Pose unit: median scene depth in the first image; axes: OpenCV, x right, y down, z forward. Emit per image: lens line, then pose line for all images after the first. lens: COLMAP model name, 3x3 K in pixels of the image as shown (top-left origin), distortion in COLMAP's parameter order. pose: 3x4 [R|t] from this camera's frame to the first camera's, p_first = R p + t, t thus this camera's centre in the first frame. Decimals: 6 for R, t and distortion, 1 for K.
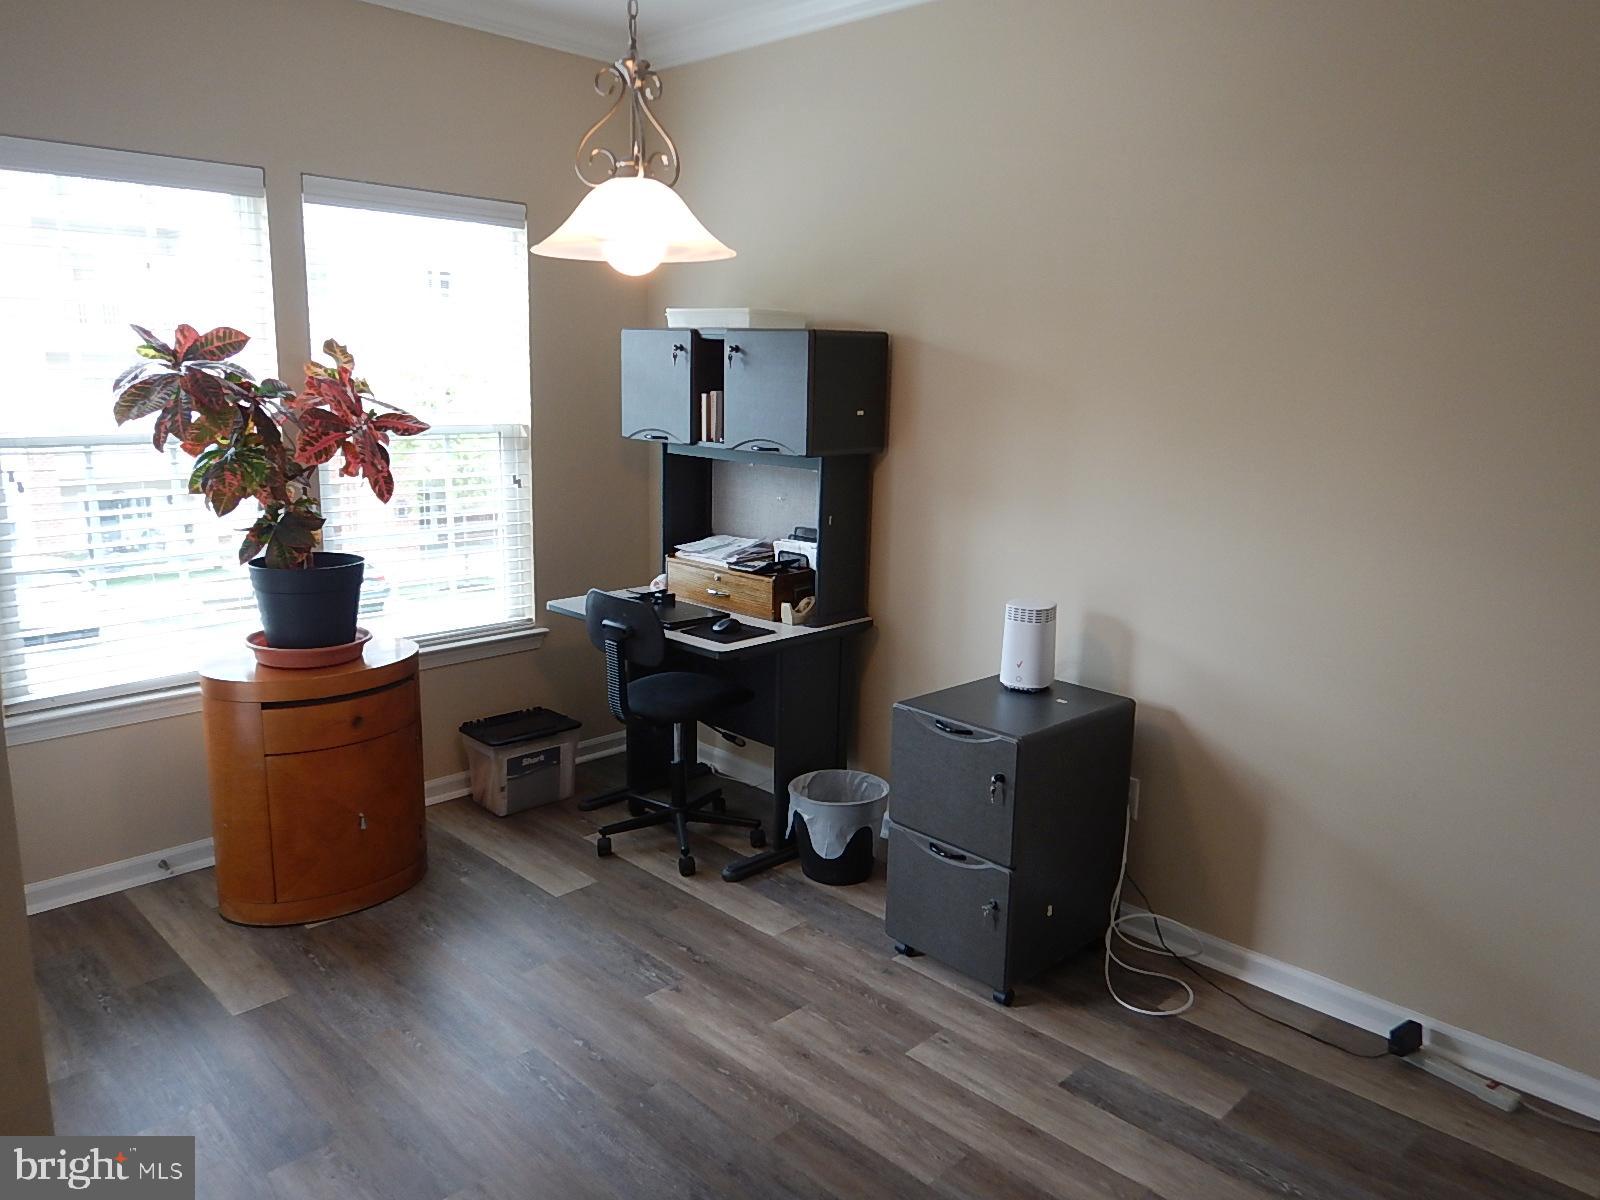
lens RADIAL K [[1148.8, 0, 795.6], [0, 1148.8, 597.5], [0, 0, 1]] dist [0.025536, -0.012020]
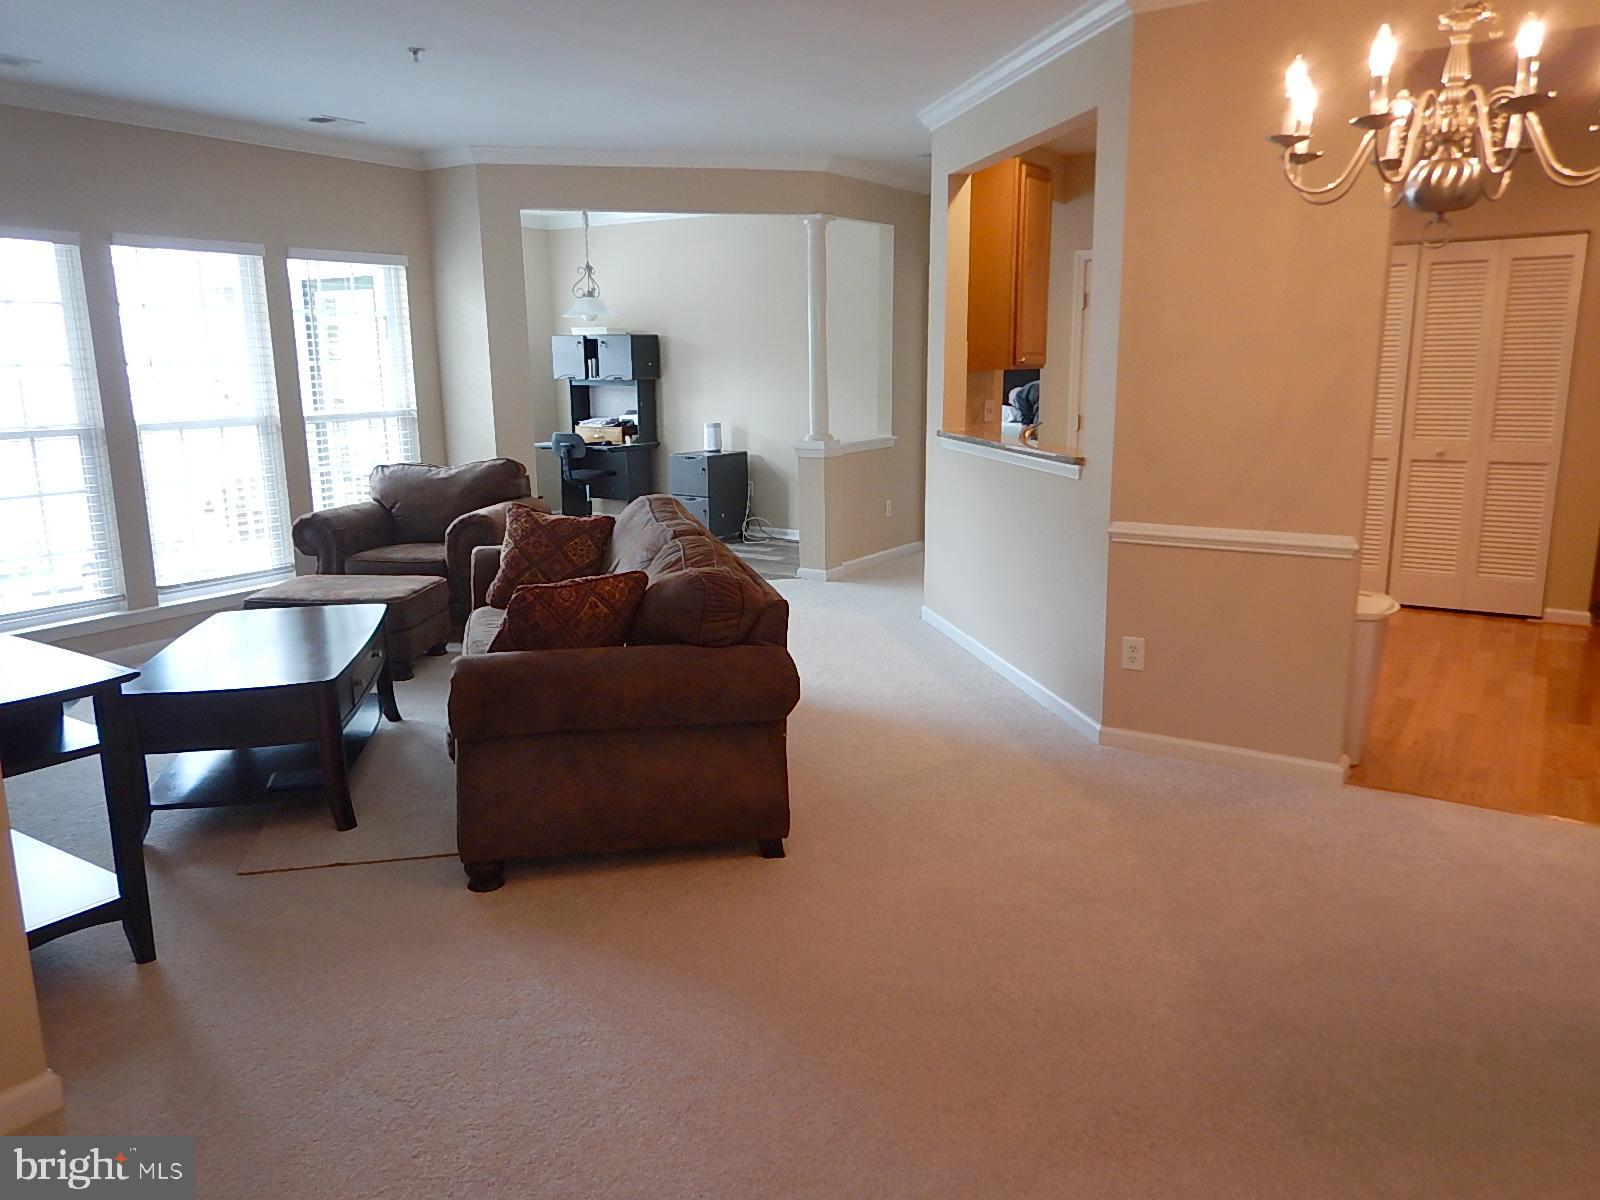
lens RADIAL K [[1148.8, 0, 798.4], [0, 1148.8, 608.5], [0, 0, 1]] dist [0.025536, -0.012020]
pose [[0.977512, -0.058679, 0.202551, -0.185474], [0.061681, 0.998059, -0.008535, 0.456081], [-0.201657, 0.020837, 0.979235, -1.715043]]
